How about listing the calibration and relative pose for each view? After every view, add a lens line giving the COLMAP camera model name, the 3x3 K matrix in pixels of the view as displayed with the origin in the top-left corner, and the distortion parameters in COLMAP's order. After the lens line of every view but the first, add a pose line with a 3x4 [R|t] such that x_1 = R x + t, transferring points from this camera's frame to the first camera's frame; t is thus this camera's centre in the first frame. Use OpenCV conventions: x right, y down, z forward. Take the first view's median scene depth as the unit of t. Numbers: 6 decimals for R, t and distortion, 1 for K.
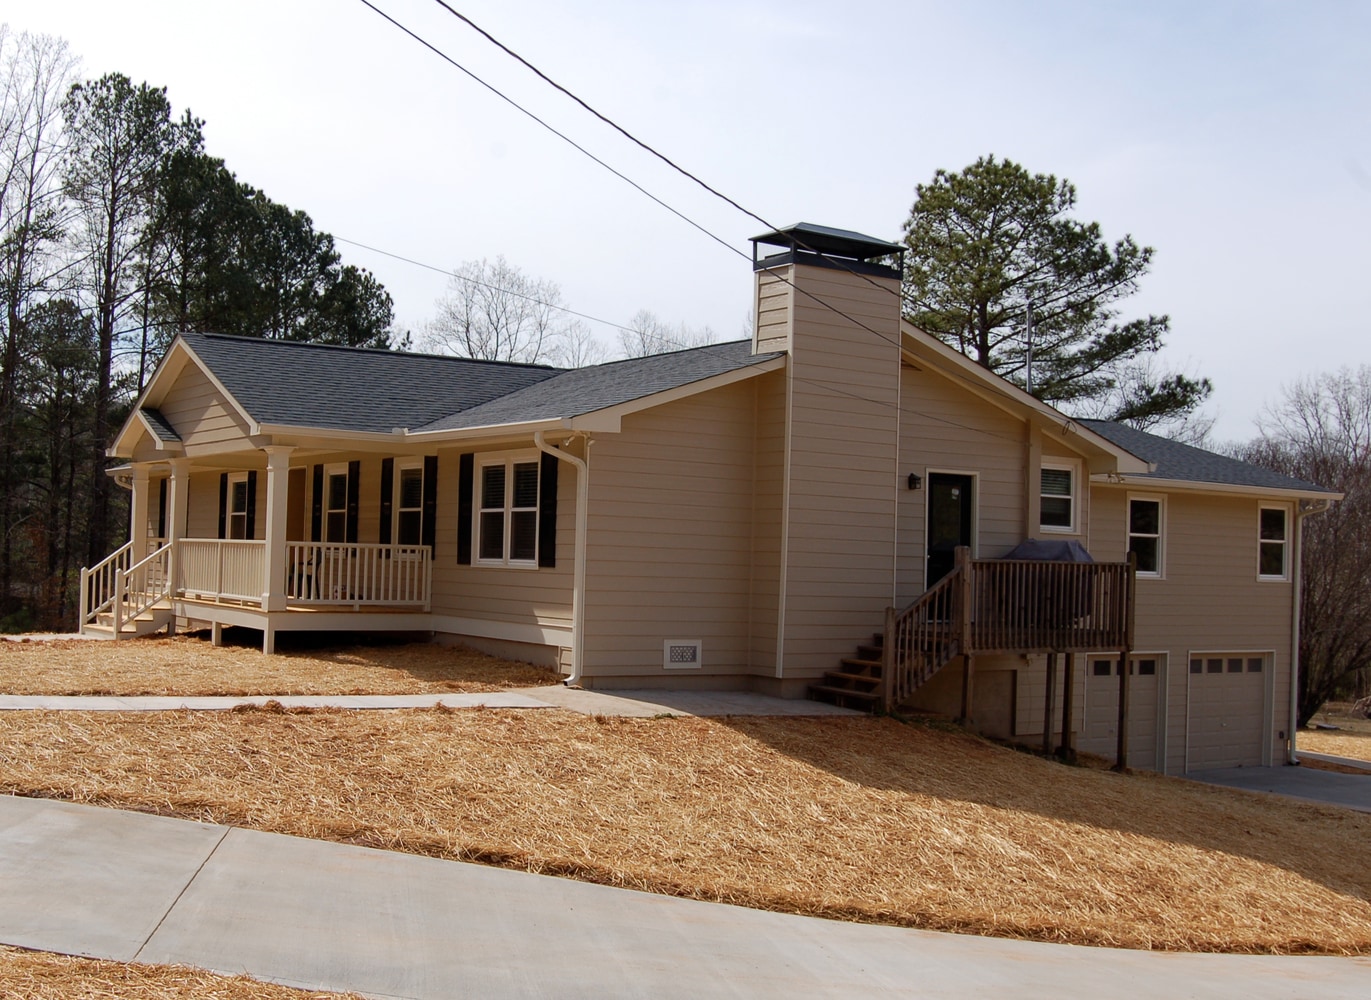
lens RADIAL K [[1643.1, 0, 685.5], [0, 1643.1, 500.0], [0, 0, 1]] dist [-0.002032, -0.754823]
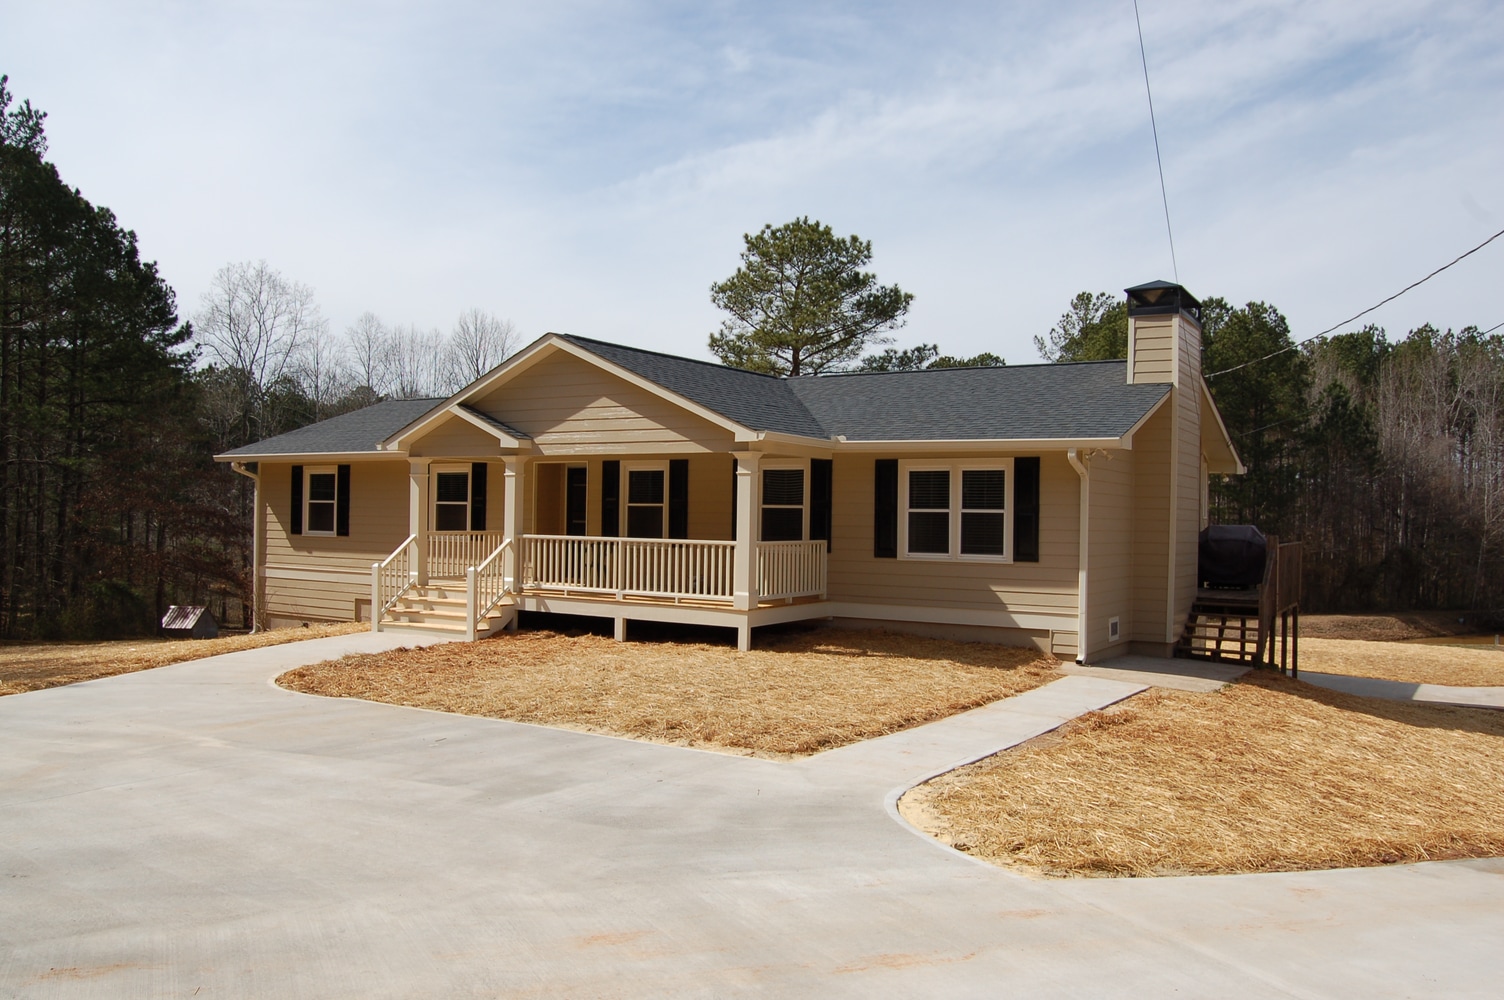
lens RADIAL K [[1193.6, 0, 752.0], [0, 1193.6, 500.0], [0, 0, 1]] dist [-0.078697, 0.004286]
pose [[0.896610, -0.008812, 0.442733, -0.505188], [-0.006641, 0.999422, 0.033342, -0.023562], [-0.442771, -0.032835, 0.896034, 0.267494]]
